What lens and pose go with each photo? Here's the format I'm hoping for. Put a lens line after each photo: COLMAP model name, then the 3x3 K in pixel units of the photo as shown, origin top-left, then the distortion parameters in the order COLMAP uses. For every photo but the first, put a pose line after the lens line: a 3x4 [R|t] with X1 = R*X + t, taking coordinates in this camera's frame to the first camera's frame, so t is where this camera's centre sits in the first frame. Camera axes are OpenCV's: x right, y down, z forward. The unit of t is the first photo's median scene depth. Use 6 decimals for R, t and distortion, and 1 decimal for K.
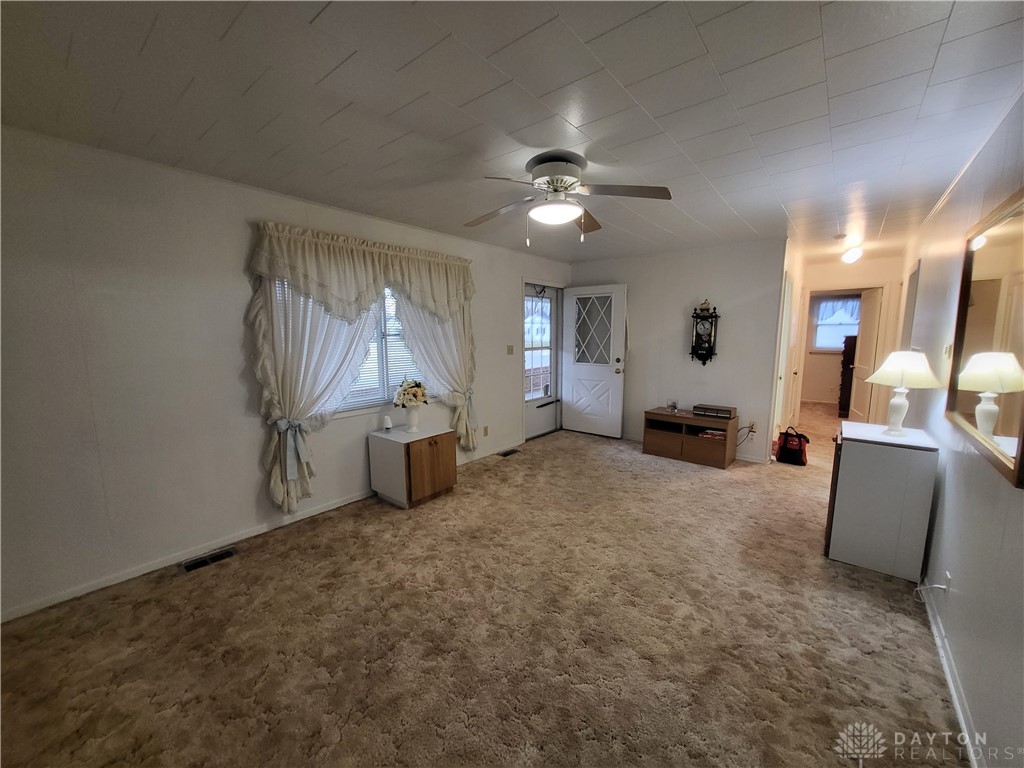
lens RADIAL K [[402.1, 0, 518.7], [0, 402.1, 385.9], [0, 0, 1]] dist [0.001822, -0.000504]
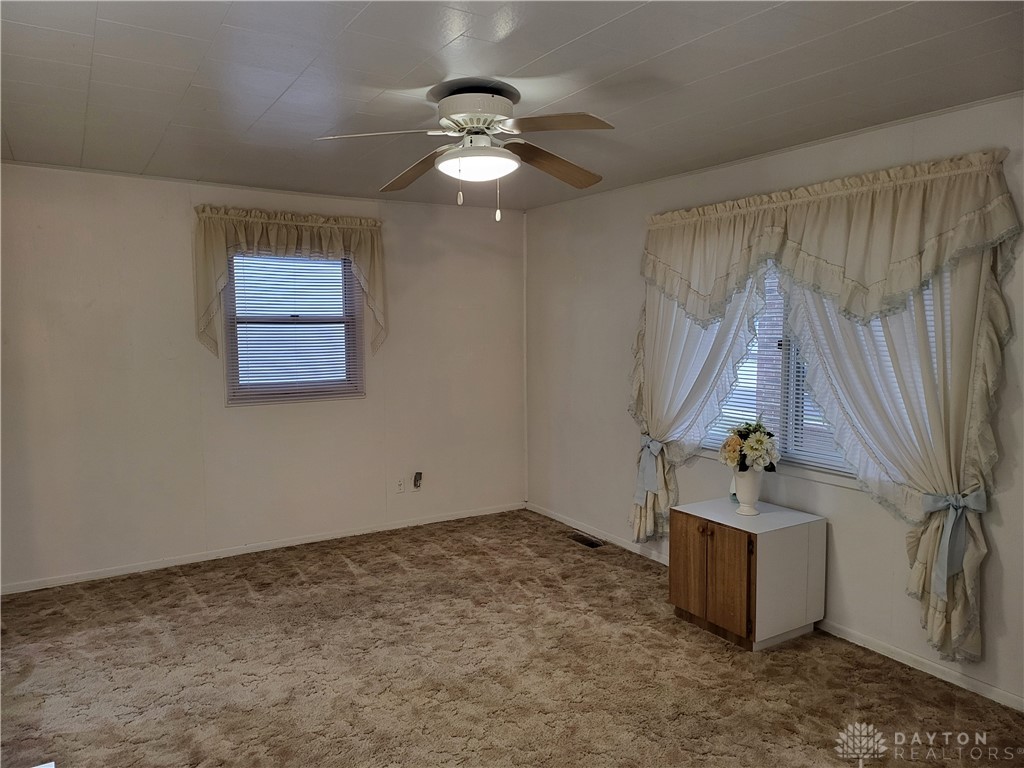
lens RADIAL K [[714.2, 0, 513.9], [0, 714.2, 389.4], [0, 0, 1]] dist [0.094166, -0.113121]
pose [[-0.324042, 0.094299, -0.941331, 1.089666], [-0.122471, 0.982466, 0.140579, -0.223713], [0.938082, 0.160839, -0.306812, 1.335361]]
